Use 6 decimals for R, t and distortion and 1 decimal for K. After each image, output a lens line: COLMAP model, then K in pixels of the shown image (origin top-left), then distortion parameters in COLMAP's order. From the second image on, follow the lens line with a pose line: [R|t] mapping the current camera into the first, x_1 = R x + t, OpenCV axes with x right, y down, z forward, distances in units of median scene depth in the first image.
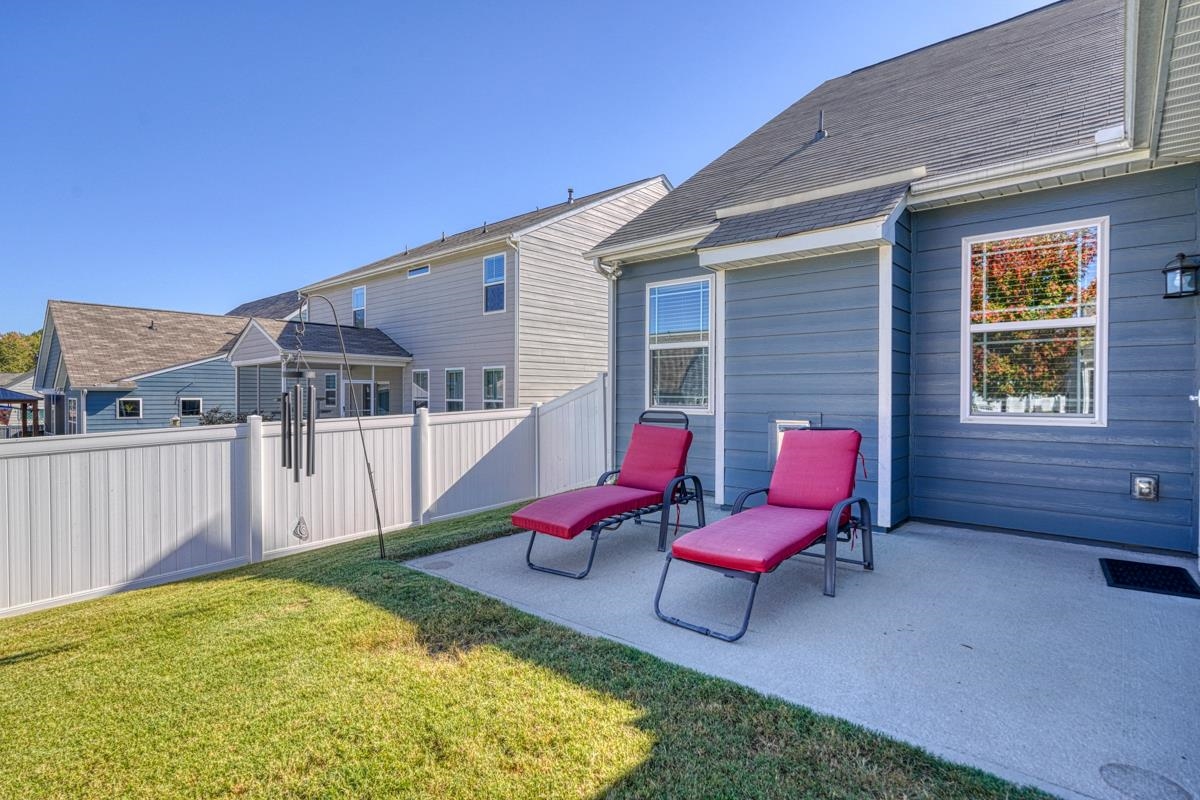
lens RADIAL K [[604.3, 0, 602.2], [0, 604.3, 402.7], [0, 0, 1]] dist [-0.002739, -0.000416]
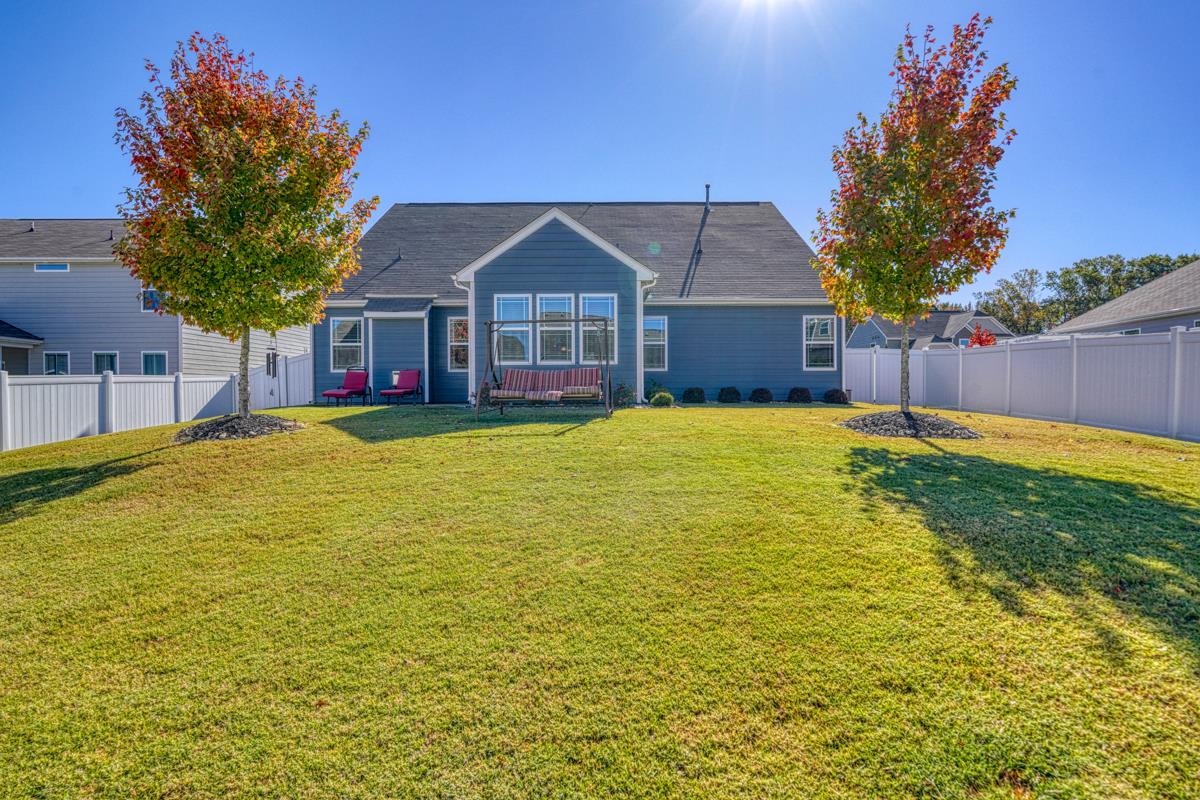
lens RADIAL K [[594.9, 0, 600.0], [0, 594.9, 400.0], [0, 0, 1]] dist [-0.009418, -0.000135]
pose [[0.753906, -0.014944, 0.656812, -0.432999], [0.016061, 0.999862, 0.004315, 0.086665], [-0.656785, 0.007296, 0.754042, -0.939270]]
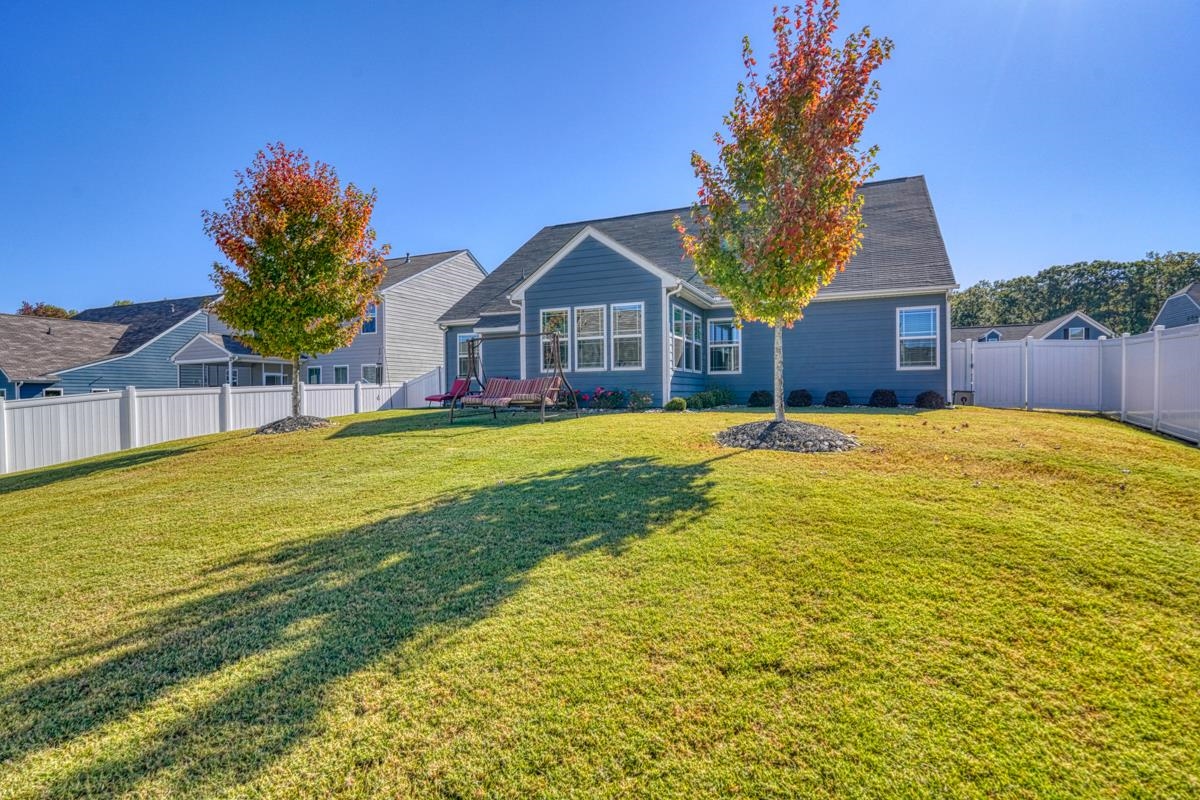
lens RADIAL K [[604.3, 0, 602.2], [0, 604.3, 402.7], [0, 0, 1]] dist [-0.002739, -0.000416]
pose [[0.955321, -0.015217, 0.295177, -0.077935], [0.015958, 0.999873, -0.000103, 0.088794], [-0.295138, 0.004809, 0.955443, -1.245119]]
